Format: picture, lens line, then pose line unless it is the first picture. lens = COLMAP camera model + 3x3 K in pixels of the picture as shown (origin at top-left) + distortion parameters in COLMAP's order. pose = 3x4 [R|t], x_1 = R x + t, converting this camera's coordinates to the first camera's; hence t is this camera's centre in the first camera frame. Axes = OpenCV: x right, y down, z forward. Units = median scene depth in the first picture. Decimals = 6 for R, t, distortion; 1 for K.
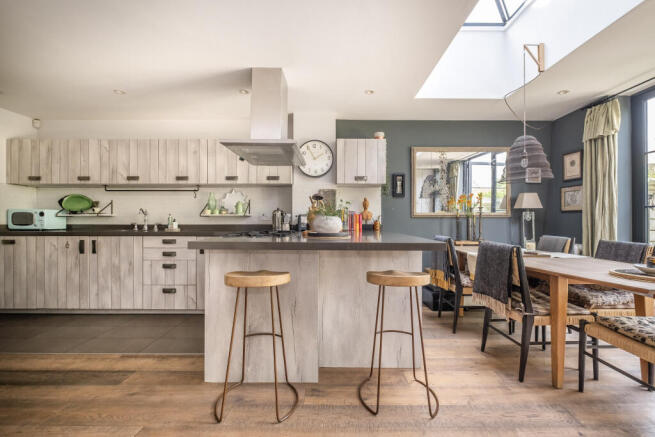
lens RADIAL K [[288.4, 0, 330.7], [0, 288.4, 219.9], [0, 0, 1]] dist [-0.015130, 0.003054]
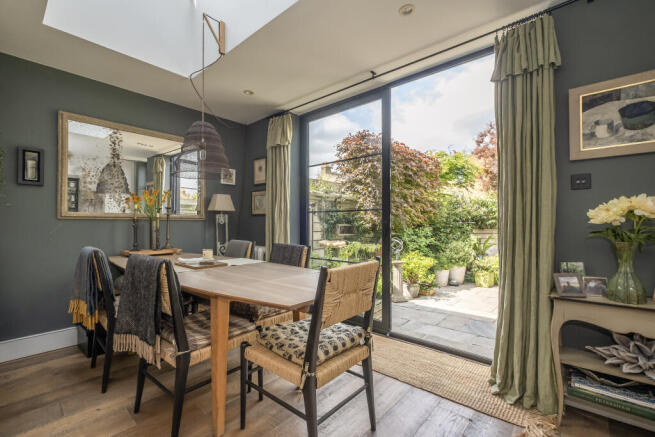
lens RADIAL K [[288.4, 0, 315.1], [0, 288.4, 223.9], [0, 0, 1]] dist [-0.015130, 0.003054]
pose [[0.676841, 0.000136, 0.736130, 0.233204], [-0.001947, 0.999997, 0.001605, 0.000294], [-0.736127, -0.002519, 0.676839, 0.158588]]
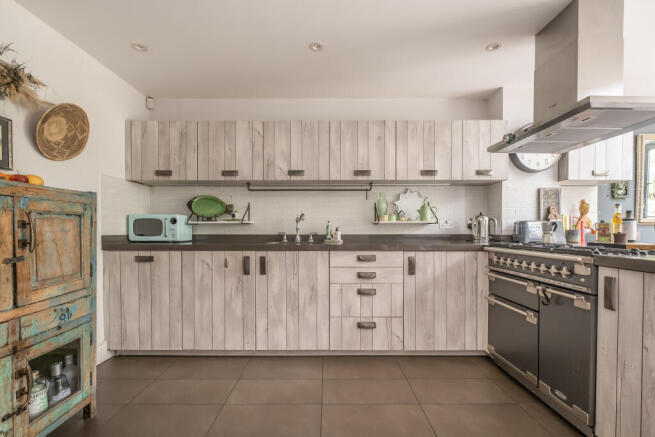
lens RADIAL K [[288.4, 0, 324.5], [0, 288.4, 230.4], [0, 0, 1]] dist [-0.015130, 0.003054]
pose [[0.999998, -0.001686, 0.000839, -0.668422], [0.001680, 0.999972, 0.007334, -0.000447], [-0.000851, -0.007332, 0.999973, 0.266431]]
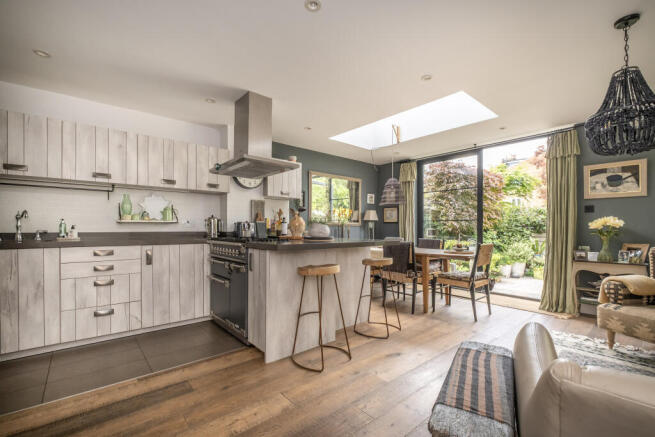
lens RADIAL K [[288.4, 0, 320.8], [0, 288.4, 230.4], [0, 0, 1]] dist [-0.015130, 0.003054]
pose [[0.764981, -0.003143, 0.644045, -0.611810], [-0.003830, 0.999948, 0.009430, 0.001179], [-0.644042, -0.009681, 0.764929, -0.030575]]
